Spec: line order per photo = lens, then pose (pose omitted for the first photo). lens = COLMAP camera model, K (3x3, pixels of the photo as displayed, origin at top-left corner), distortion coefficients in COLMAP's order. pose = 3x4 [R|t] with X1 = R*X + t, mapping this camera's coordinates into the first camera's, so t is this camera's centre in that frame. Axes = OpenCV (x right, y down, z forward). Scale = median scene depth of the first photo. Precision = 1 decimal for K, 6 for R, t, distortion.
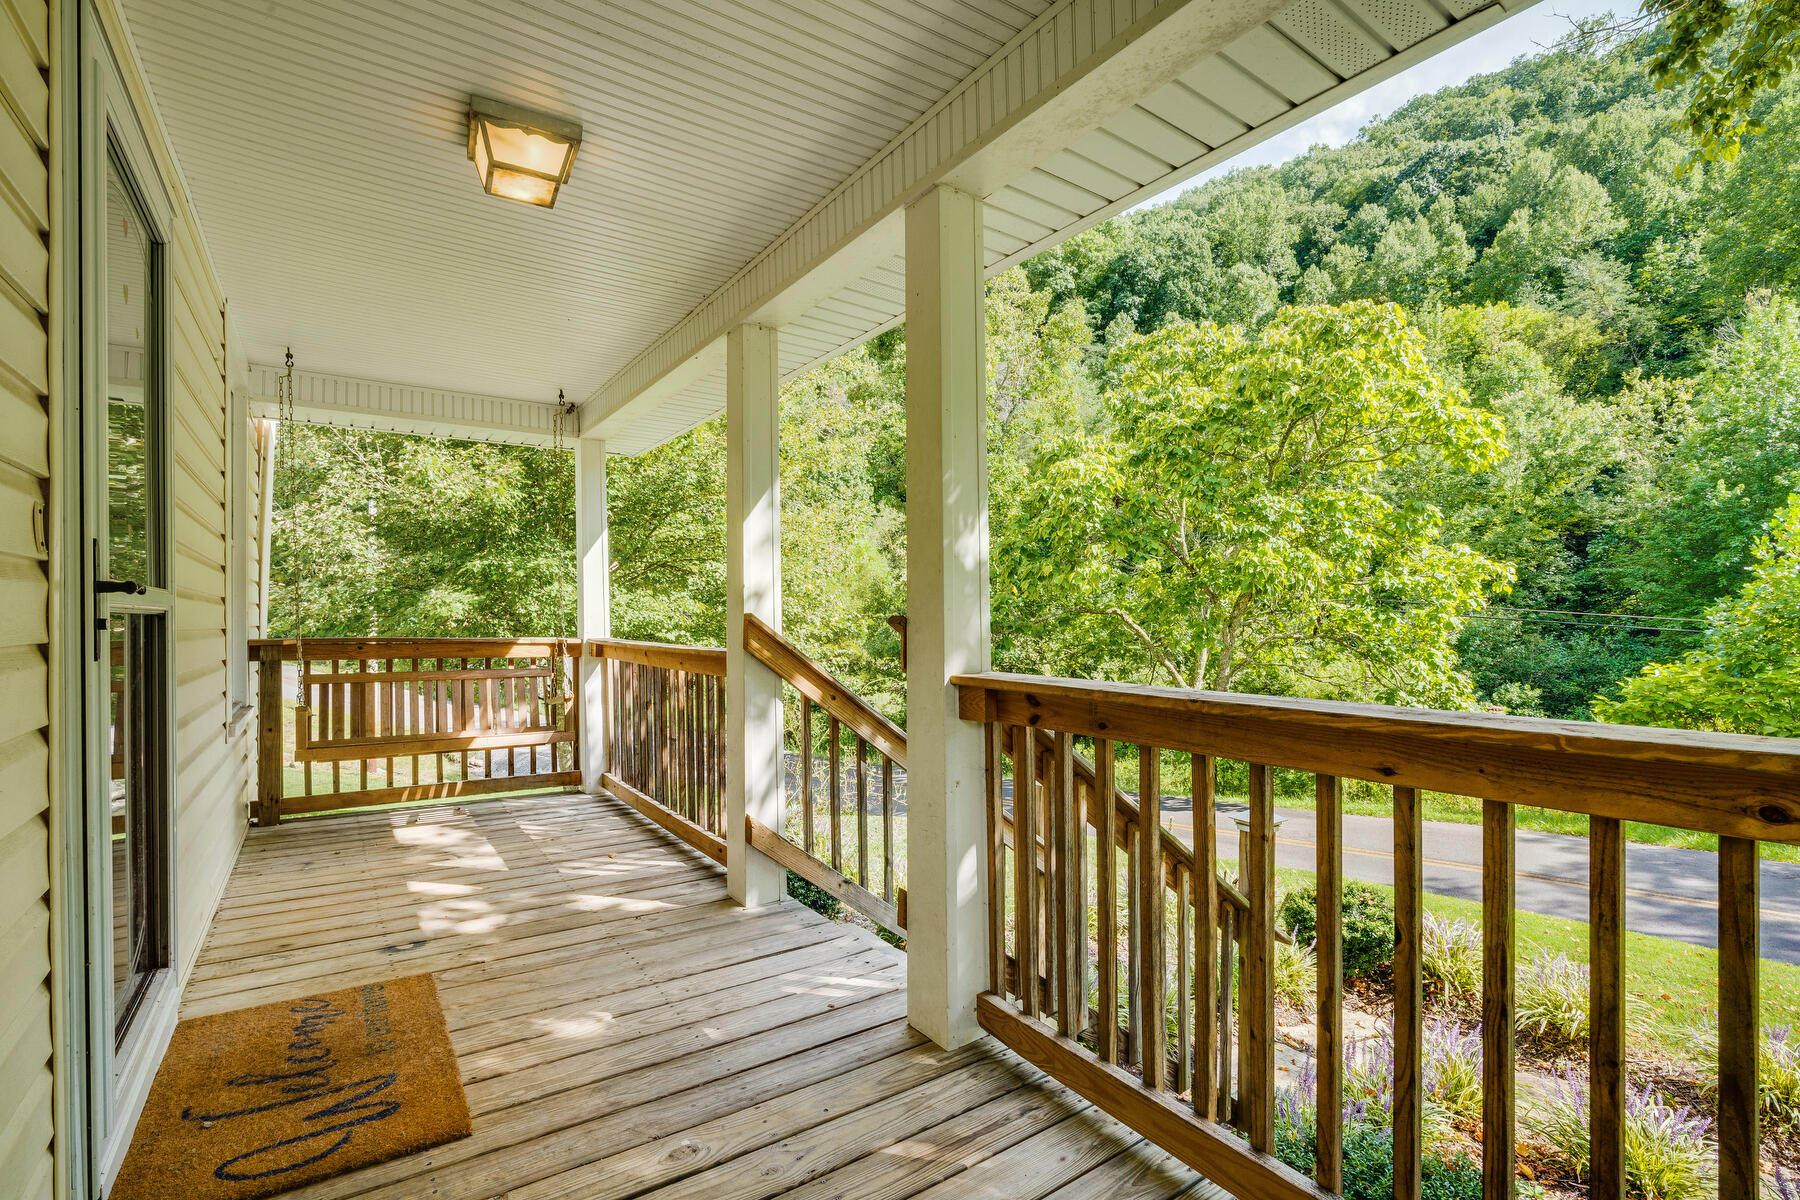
lens RADIAL K [[811.7, 0, 889.2], [0, 811.7, 623.6], [0, 0, 1]] dist [-0.007695, -0.000072]
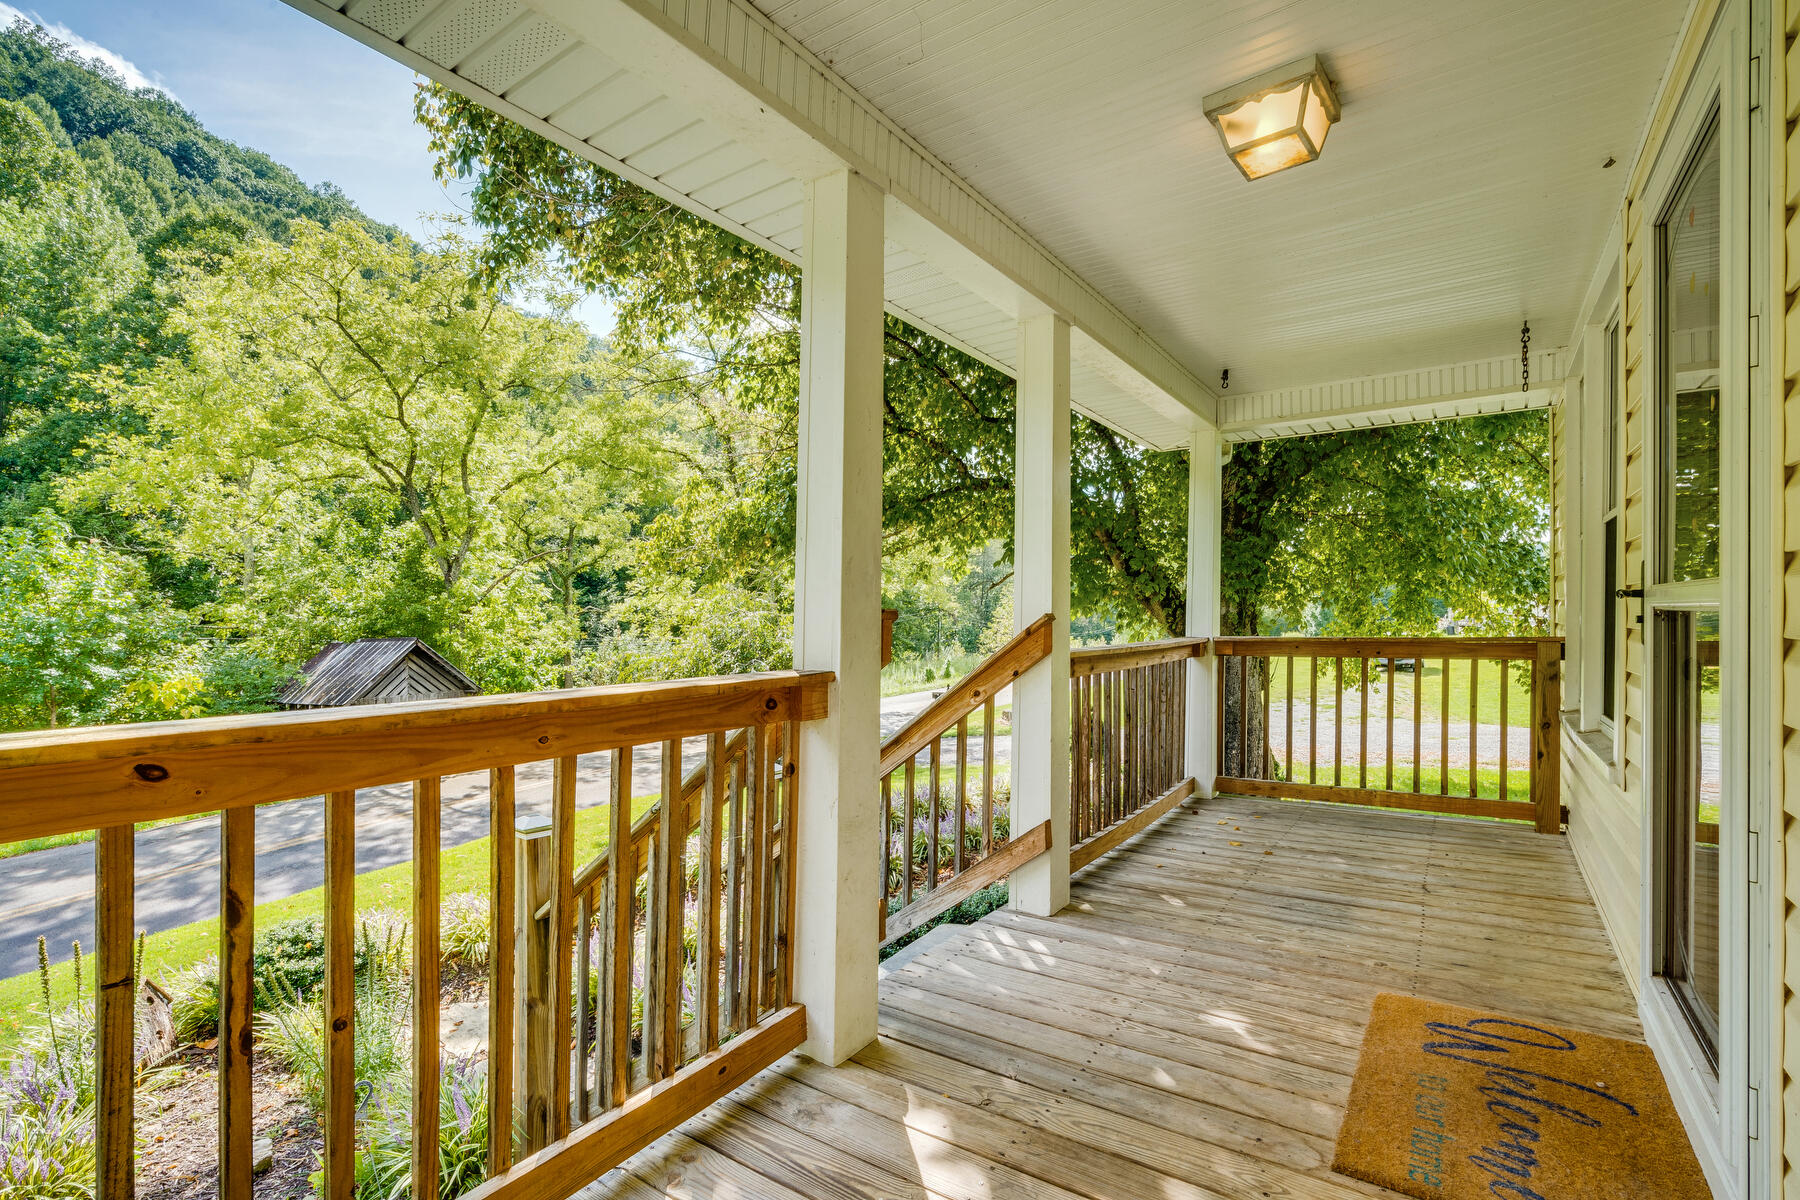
lens RADIAL K [[811.7, 0, 907.1], [0, 811.7, 601.4], [0, 0, 1]] dist [-0.007695, -0.000072]
pose [[-0.358262, 0.010969, 0.933557, -0.807008], [0.001159, 0.999935, -0.011304, -0.010031], [-0.933621, -0.002967, -0.358251, 1.192263]]
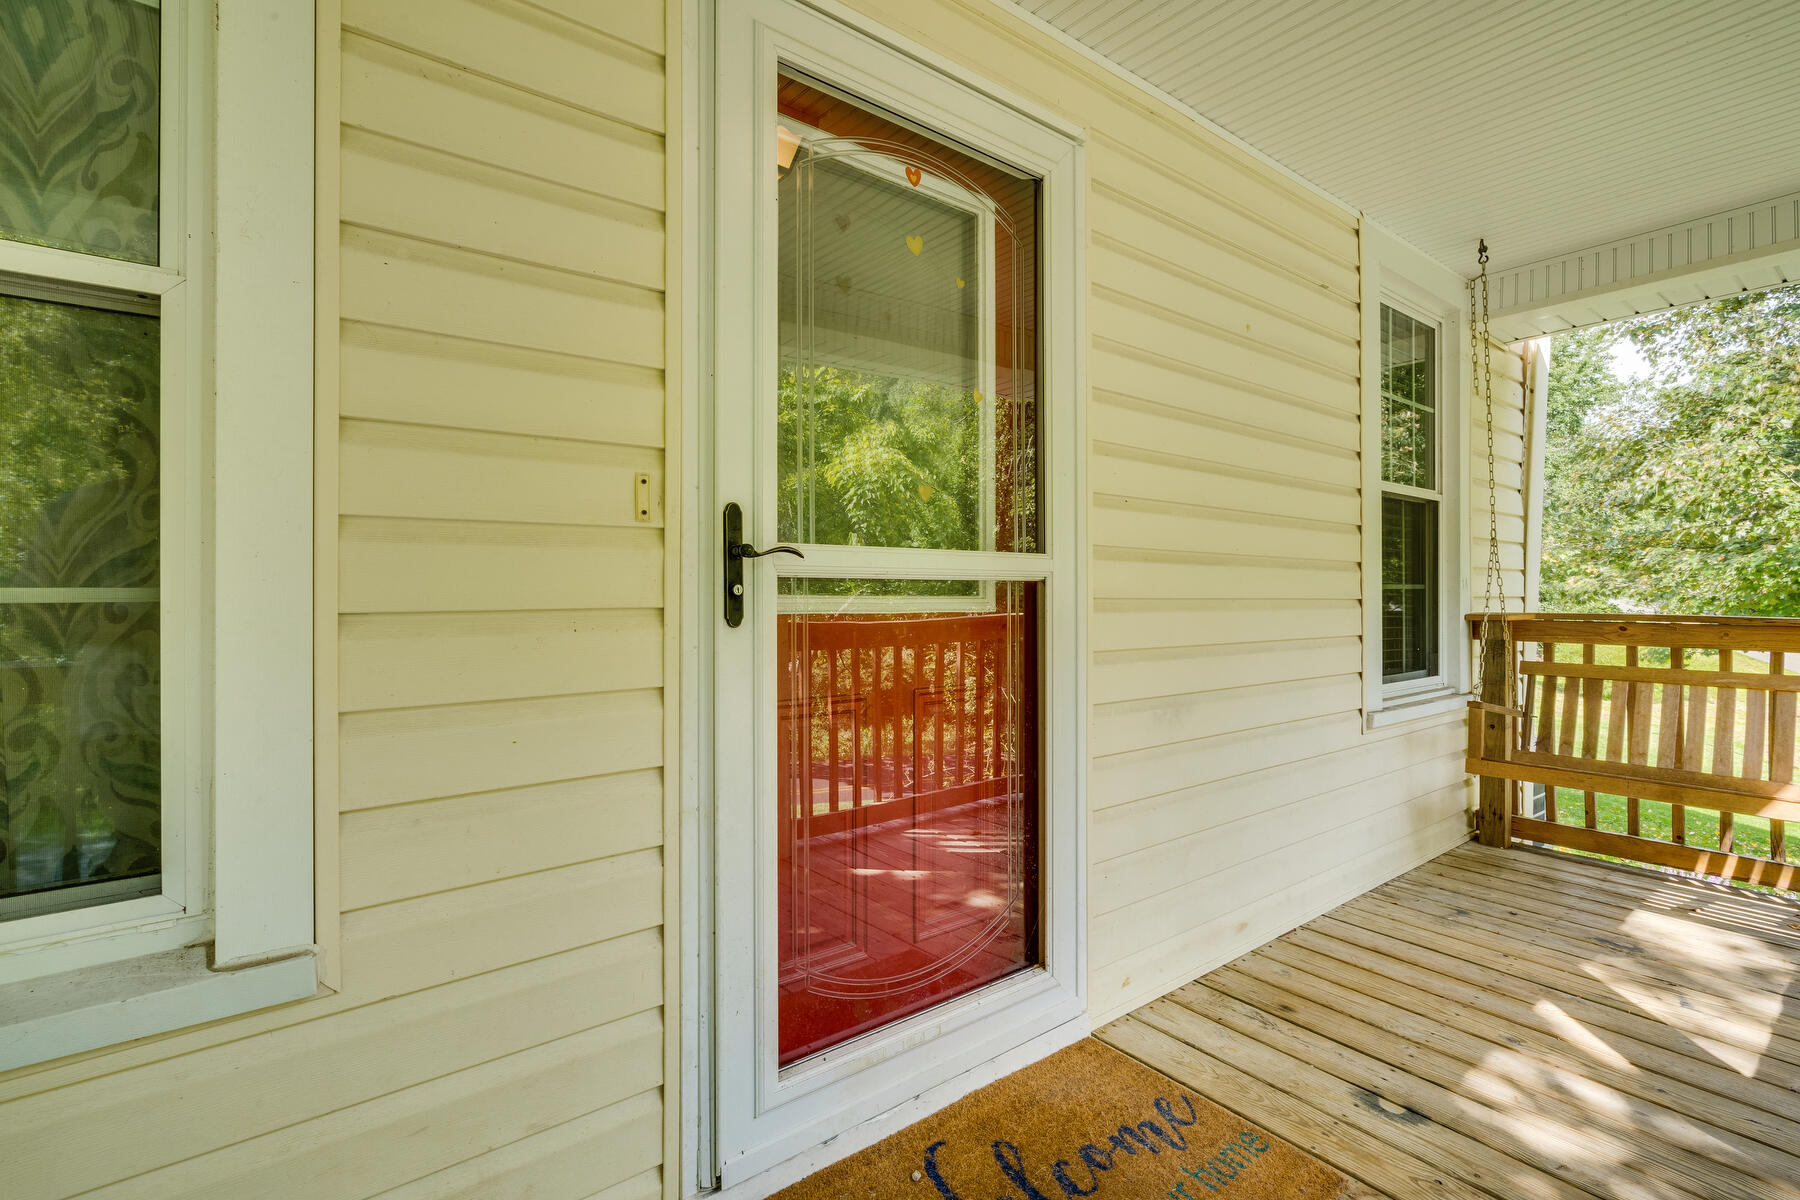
lens RADIAL K [[811.7, 0, 905.7], [0, 811.7, 601.9], [0, 0, 1]] dist [-0.007695, -0.000072]
pose [[0.053560, 0.010973, -0.998504, 0.005865], [-0.000811, 0.999940, 0.010945, -0.001491], [0.998564, 0.000224, 0.053565, 0.492712]]
